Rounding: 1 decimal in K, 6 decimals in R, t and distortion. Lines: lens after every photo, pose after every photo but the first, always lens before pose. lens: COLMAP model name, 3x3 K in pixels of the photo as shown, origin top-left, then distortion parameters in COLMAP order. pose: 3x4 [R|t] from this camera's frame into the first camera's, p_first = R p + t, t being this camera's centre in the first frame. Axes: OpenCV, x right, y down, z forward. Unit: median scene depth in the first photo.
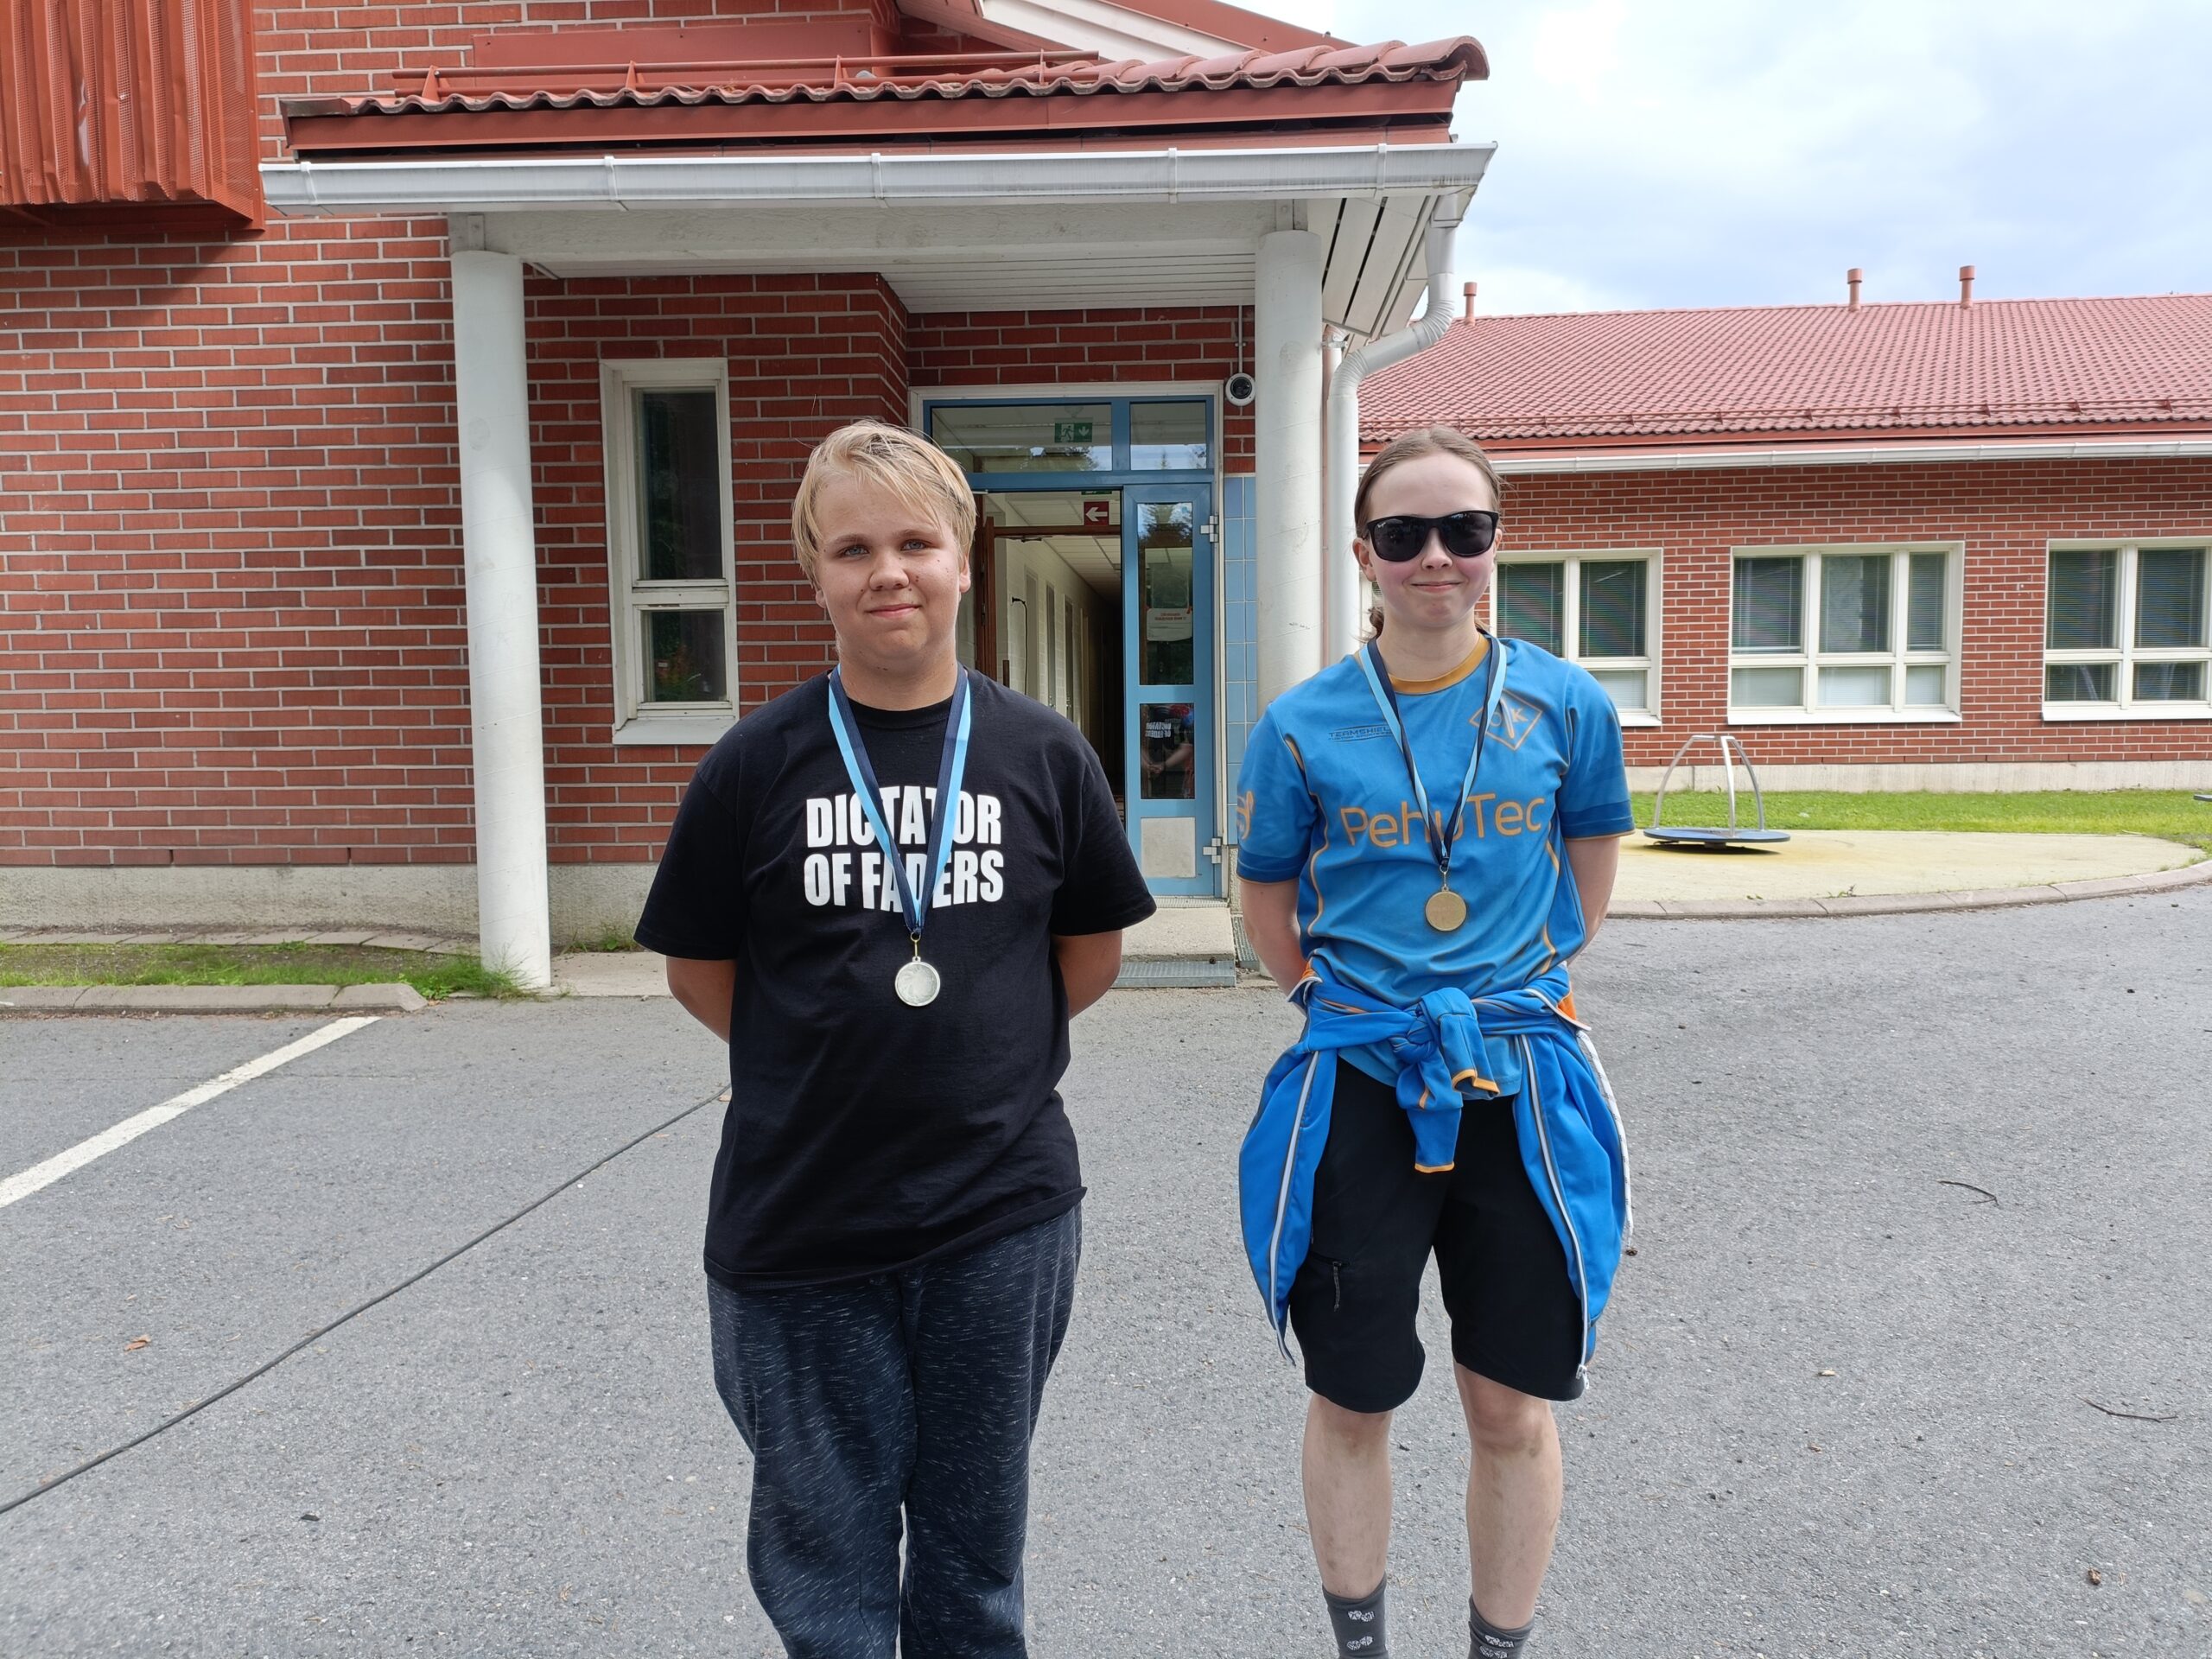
lens RADIAL K [[1612.5, 0, 1120.1], [0, 1612.5, 830.7], [0, 0, 1]] dist [0.087099, -0.110241]
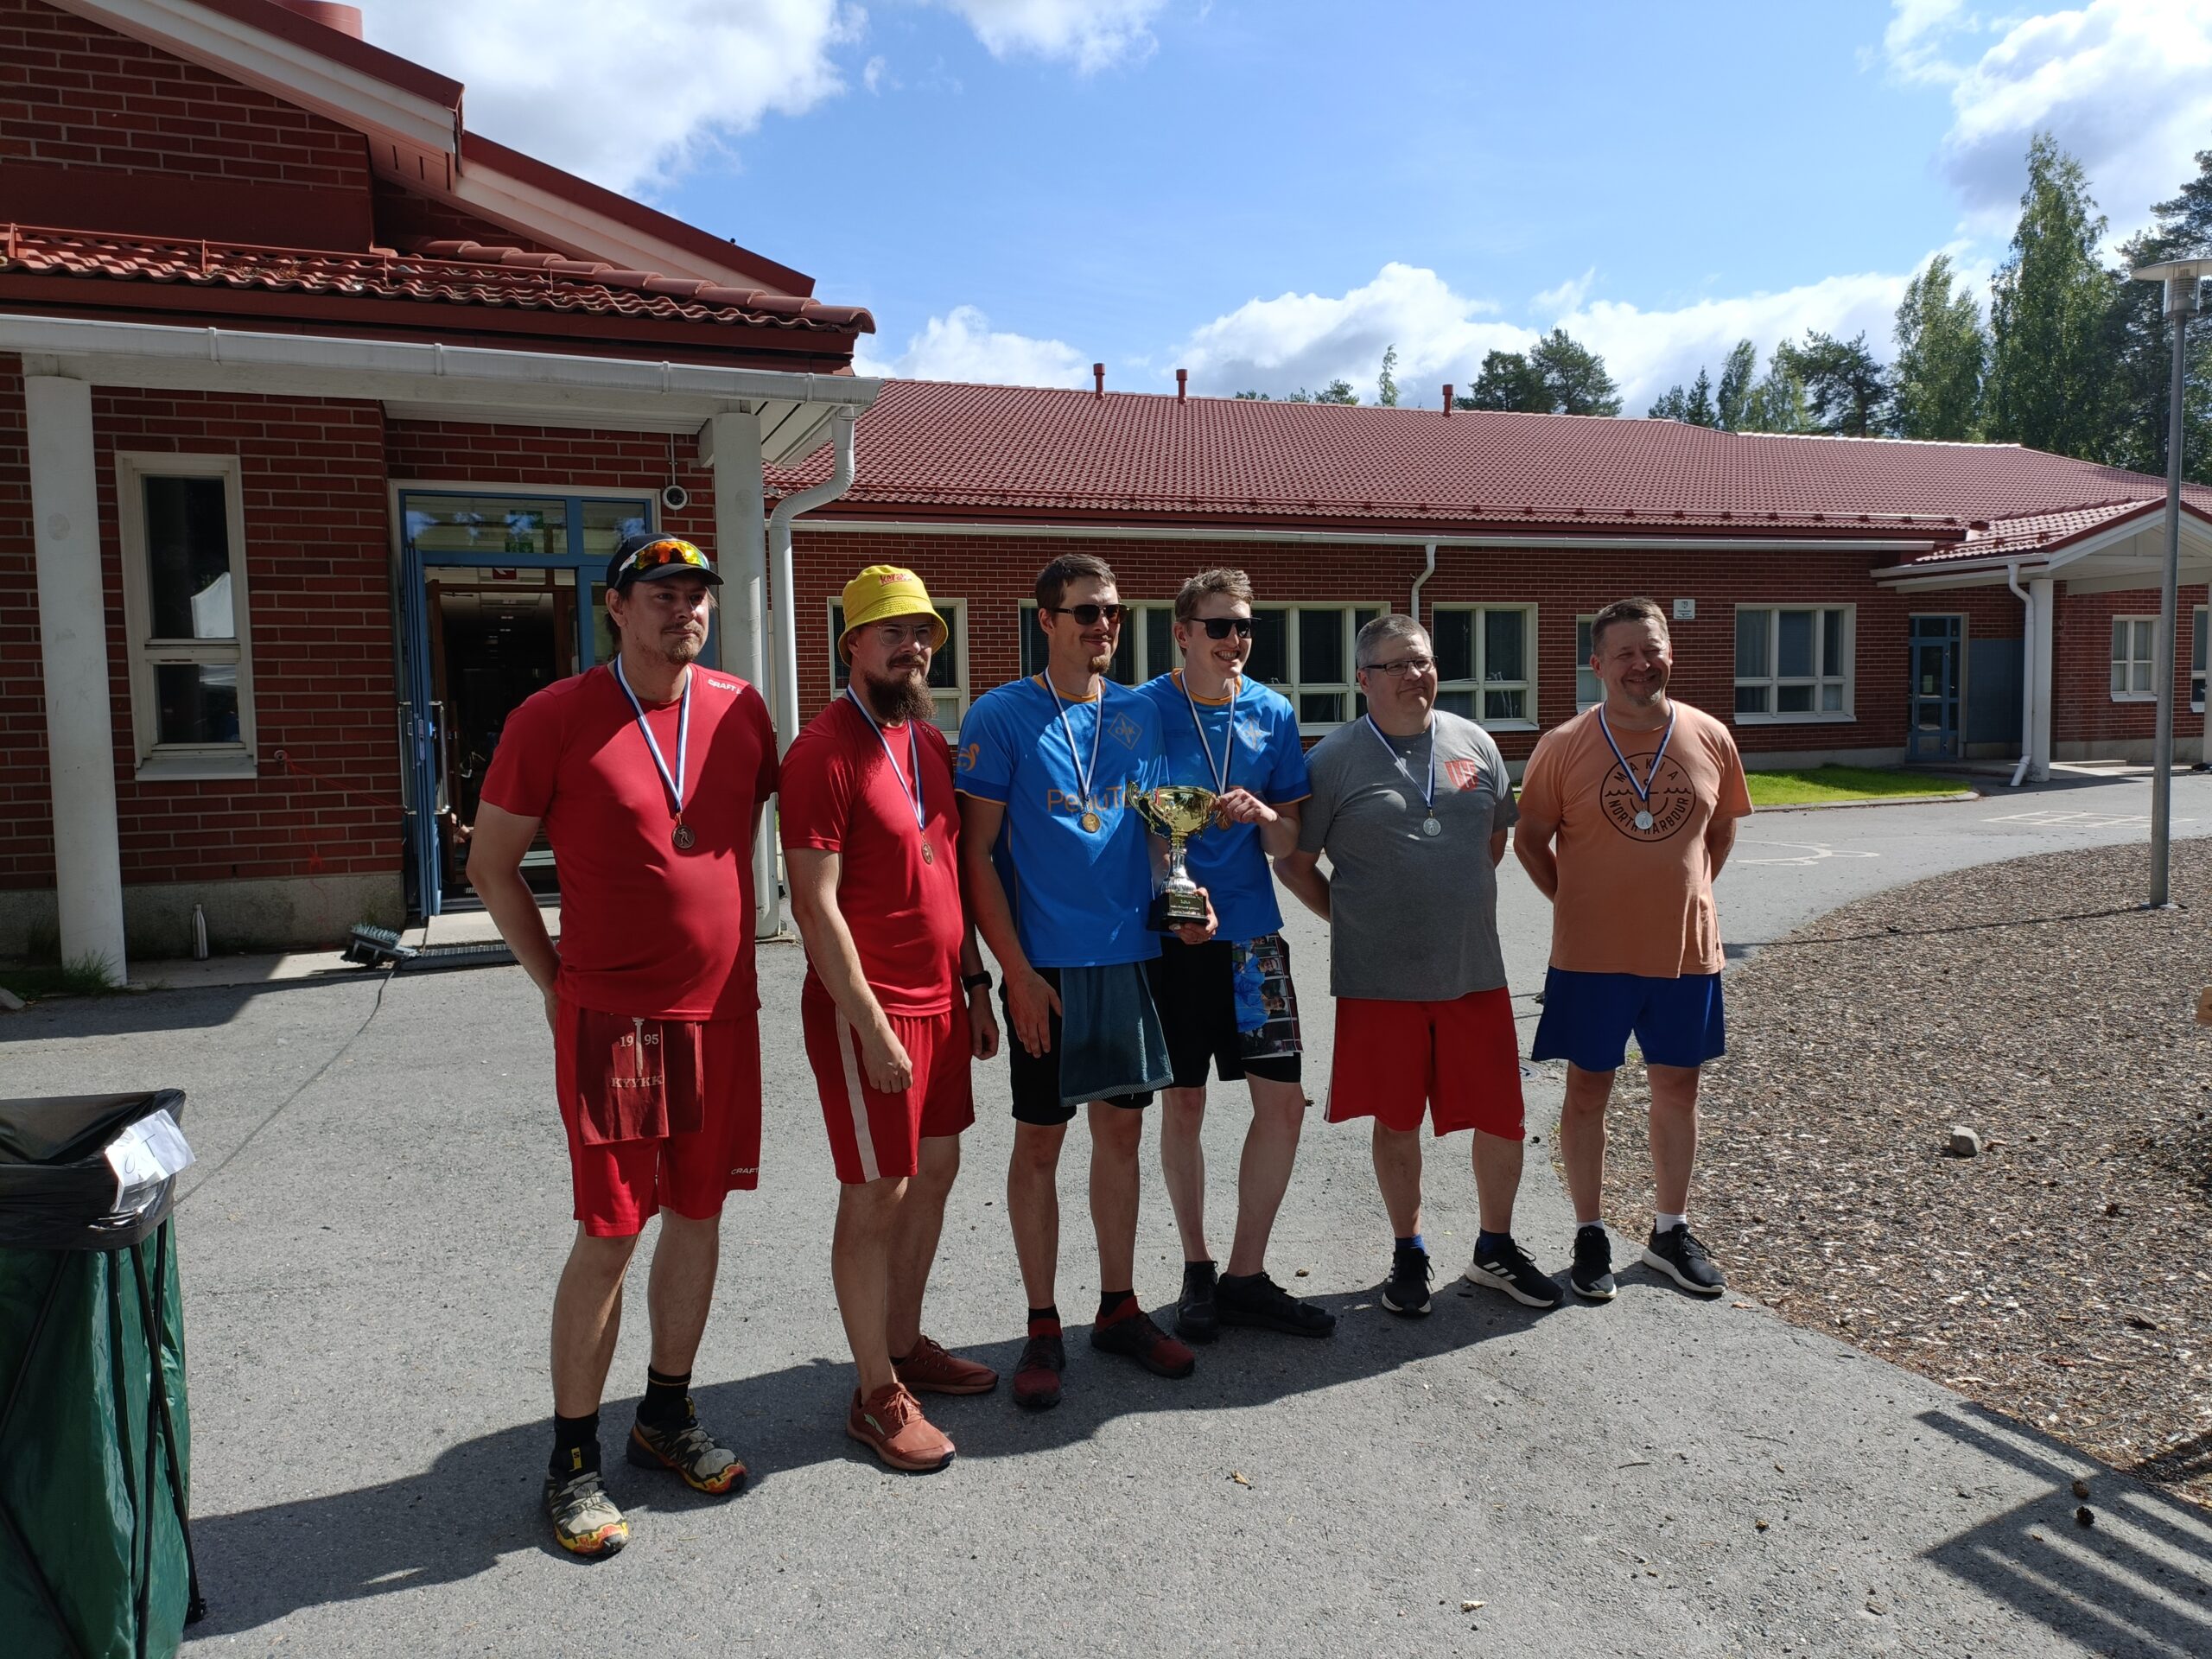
lens RADIAL K [[1615.3, 0, 1114.6], [0, 1615.3, 826.4], [0, 0, 1]] dist [0.061578, -0.056231]
pose [[0.912647, -0.033231, 0.407396, -0.149987], [0.037256, 0.999304, -0.001949, 0.007610], [-0.407048, 0.016957, 0.913249, -0.343648]]
